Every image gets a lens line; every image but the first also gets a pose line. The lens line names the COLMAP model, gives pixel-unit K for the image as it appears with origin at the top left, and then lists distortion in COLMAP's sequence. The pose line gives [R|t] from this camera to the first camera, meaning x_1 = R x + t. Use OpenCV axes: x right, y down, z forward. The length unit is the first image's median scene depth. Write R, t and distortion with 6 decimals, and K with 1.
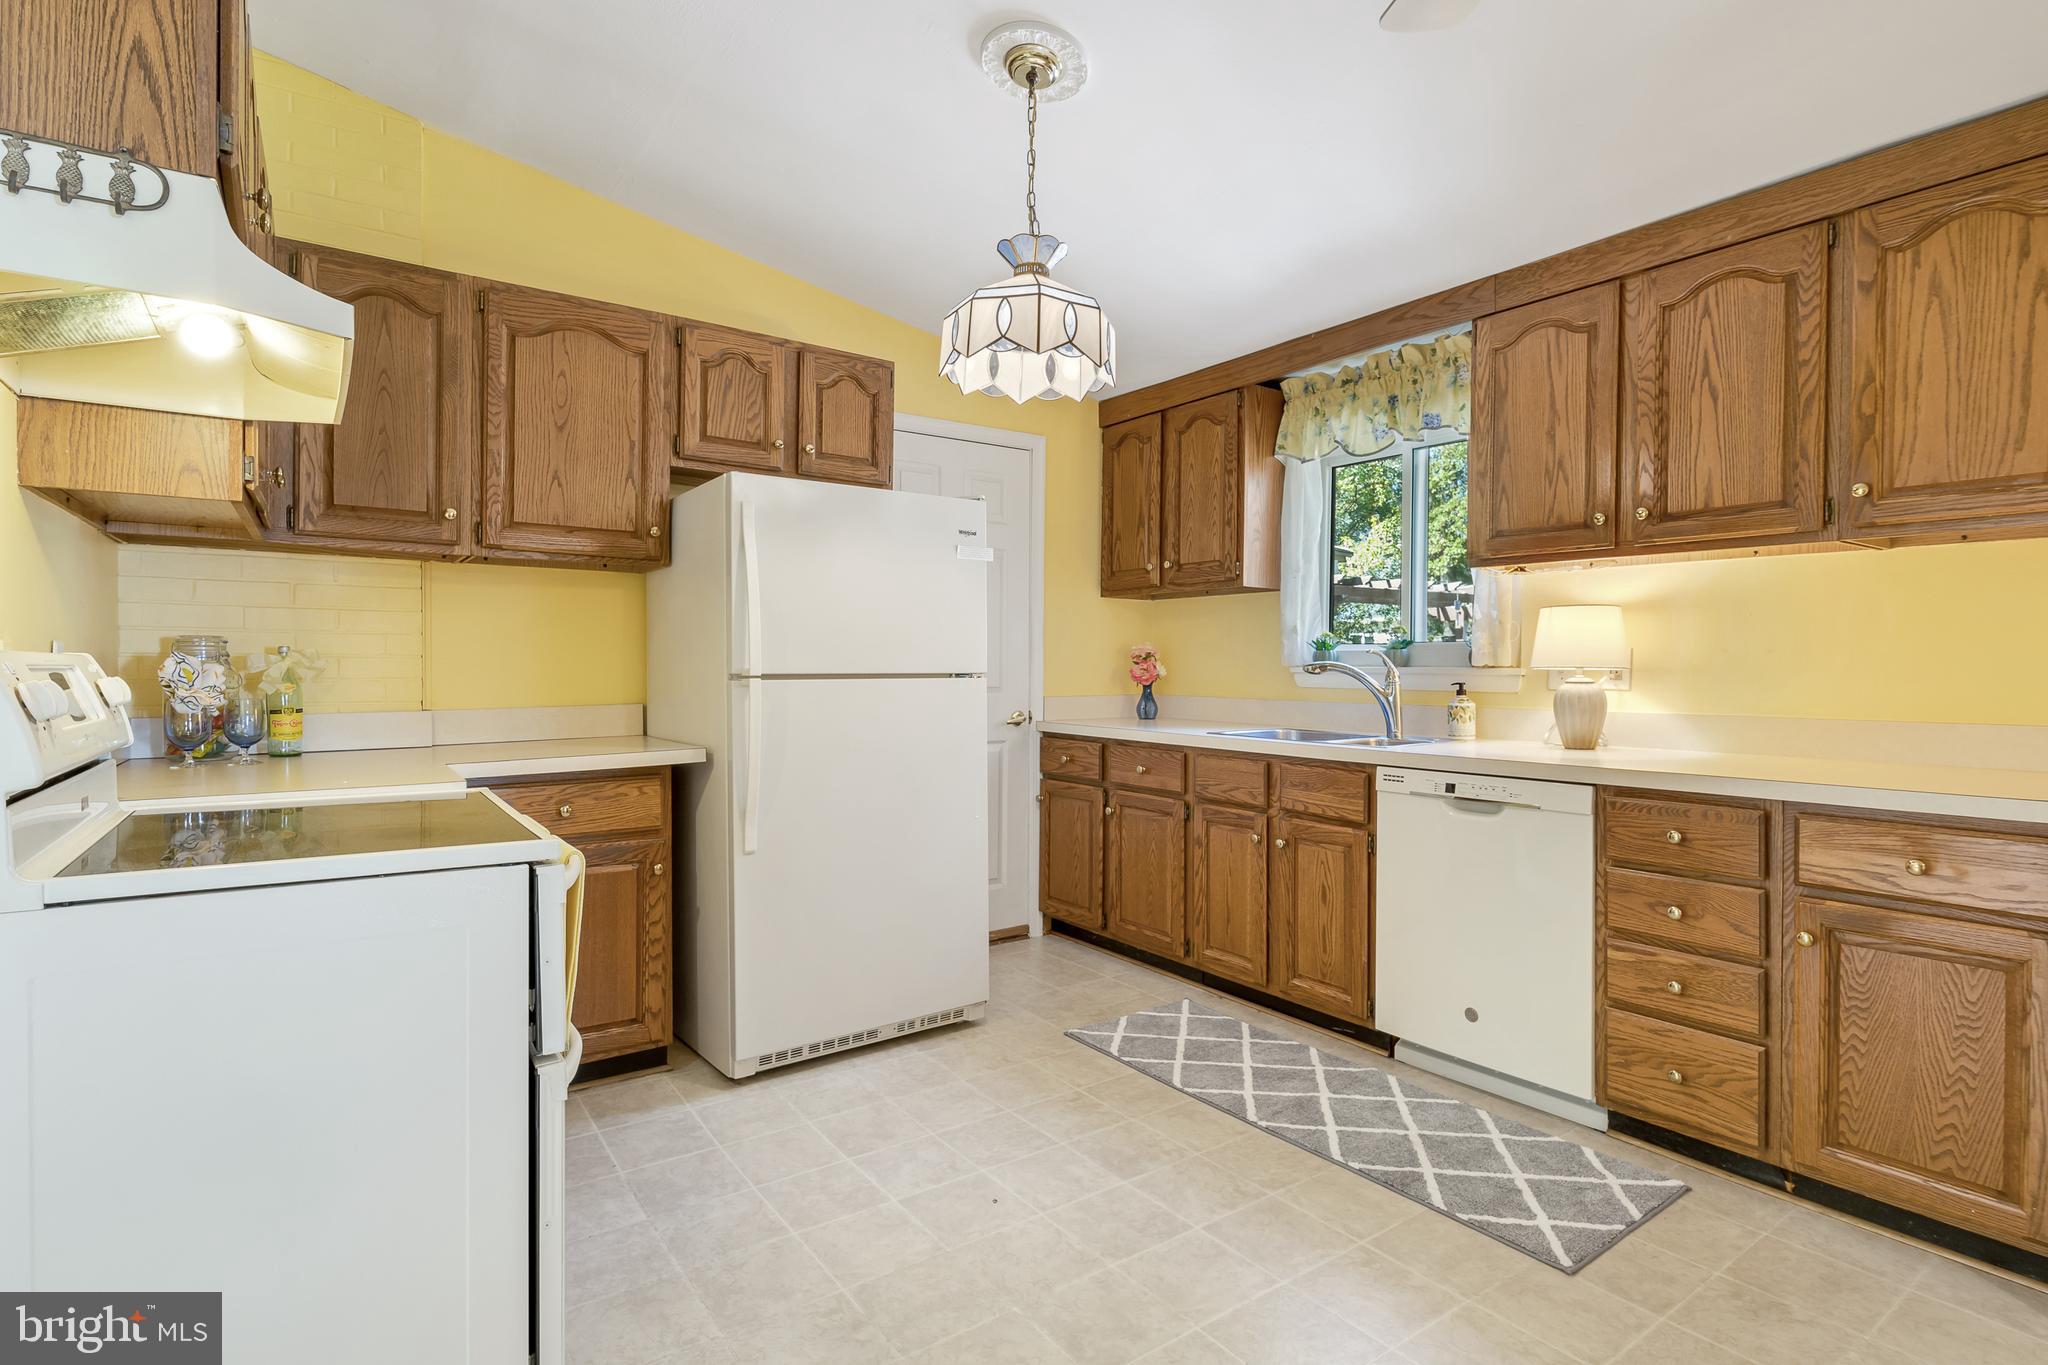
lens RADIAL K [[1021.9, 0, 1028.2], [0, 1021.9, 673.0], [0, 0, 1]] dist [-0.004753, -0.000596]
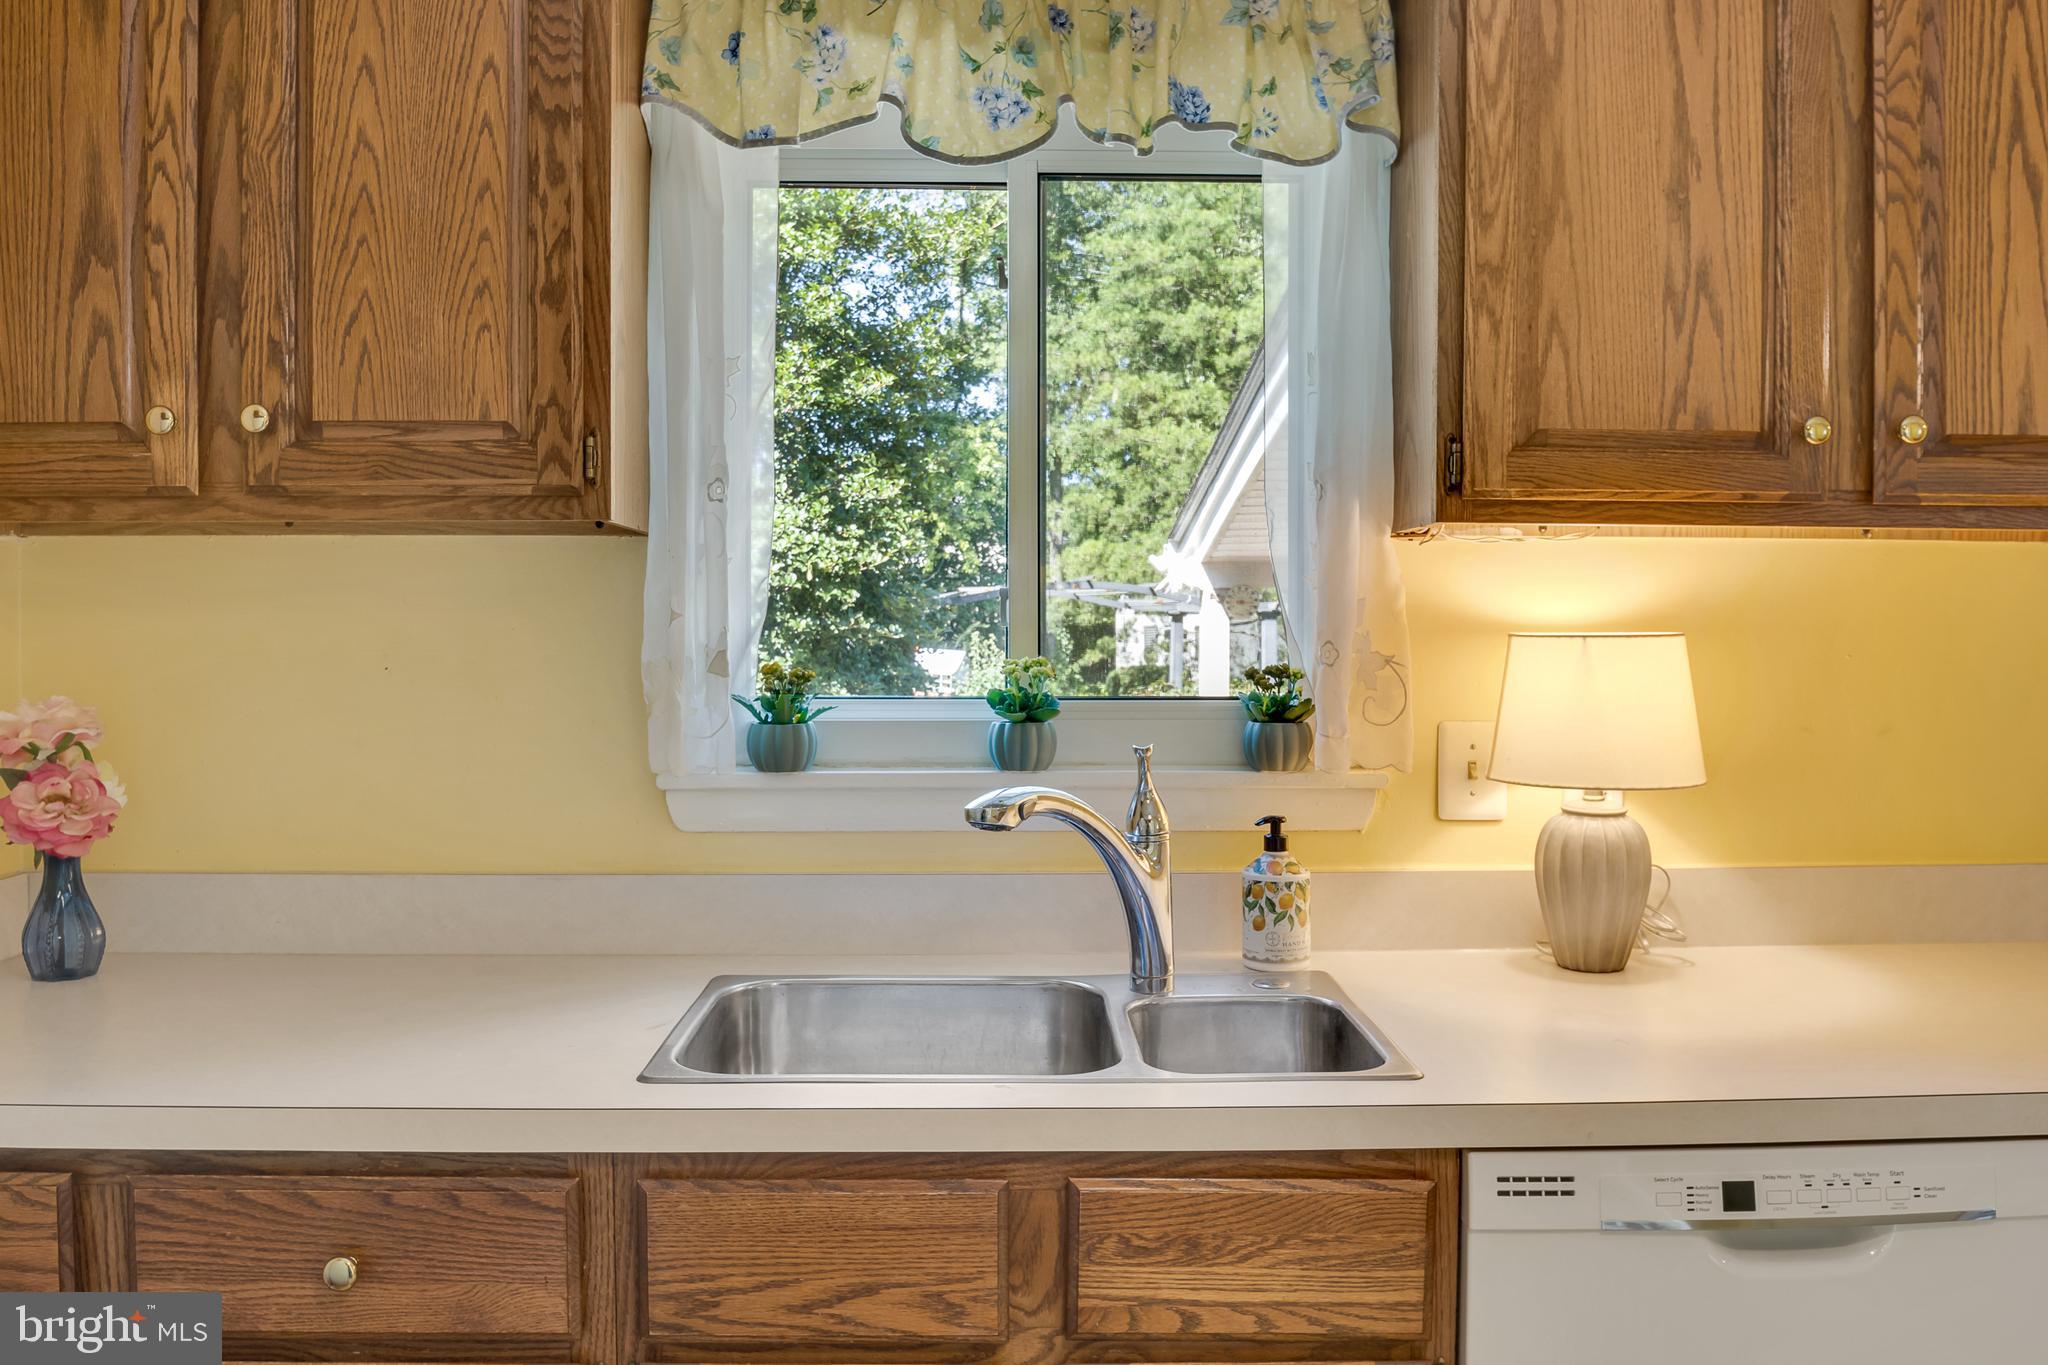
lens RADIAL K [[1574.6, 0, 1024.0], [0, 1574.6, 682.5], [0, 0, 1]] dist [-0.047606, -0.001120]
pose [[0.560631, -0.033837, 0.827374, -0.119849], [0.008145, 0.999342, 0.035351, -0.068153], [-0.828026, -0.013079, 0.560537, 0.825628]]
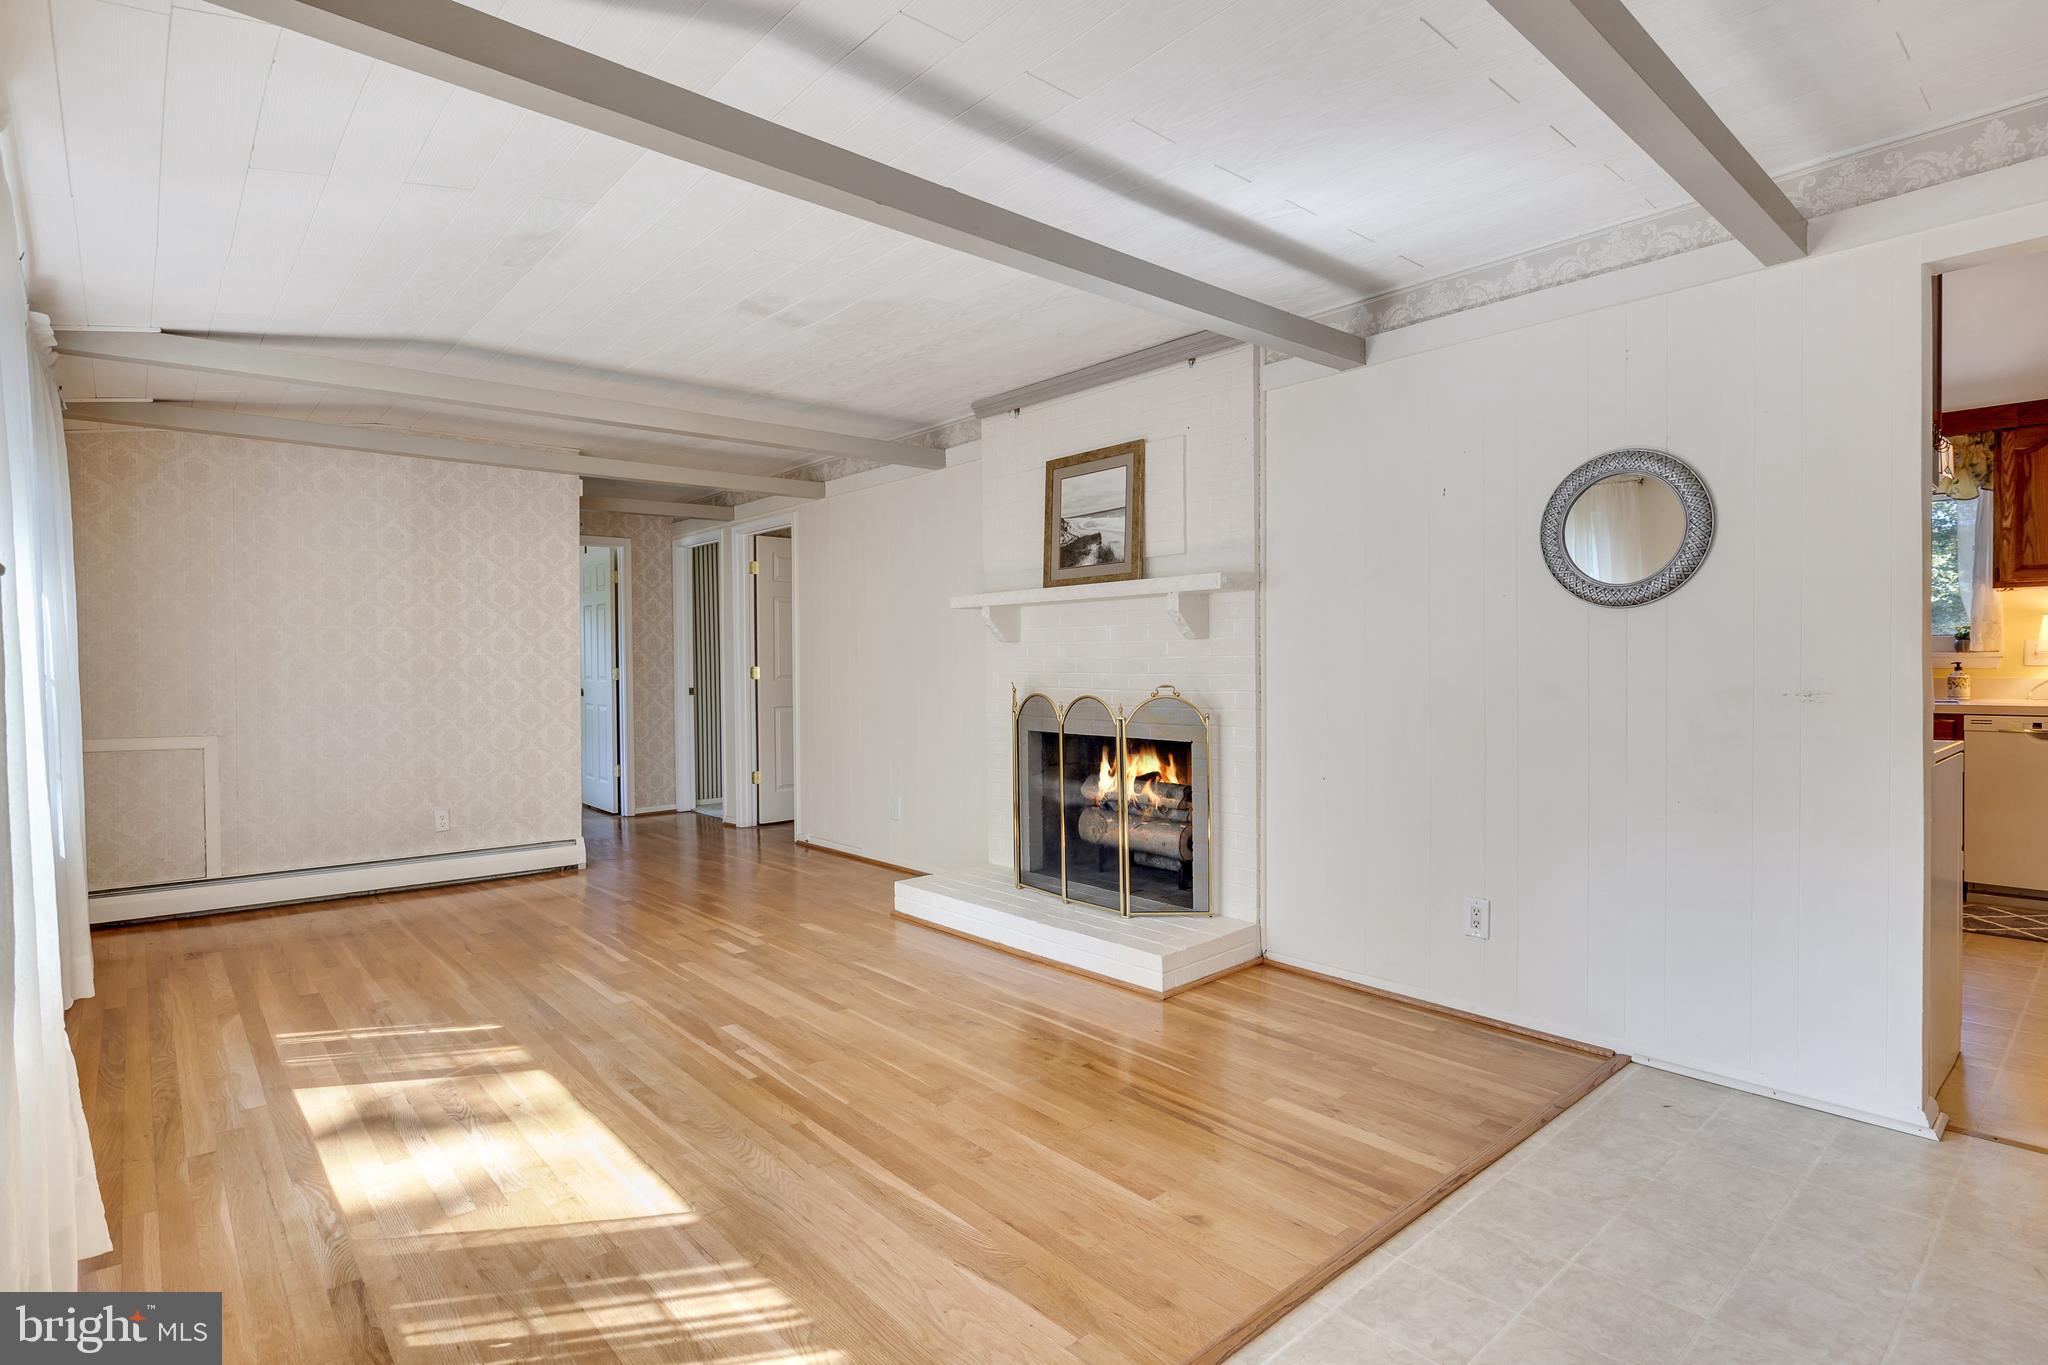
lens RADIAL K [[1025.0, 0, 1021.6], [0, 1025.0, 666.9], [0, 0, 1]] dist [-0.004948, -0.000538]
pose [[0.994380, -0.009538, 0.105436, -1.241126], [0.009584, 0.999954, 0.000066, 0.003145], [-0.105432, 0.000945, 0.994426, -0.405556]]
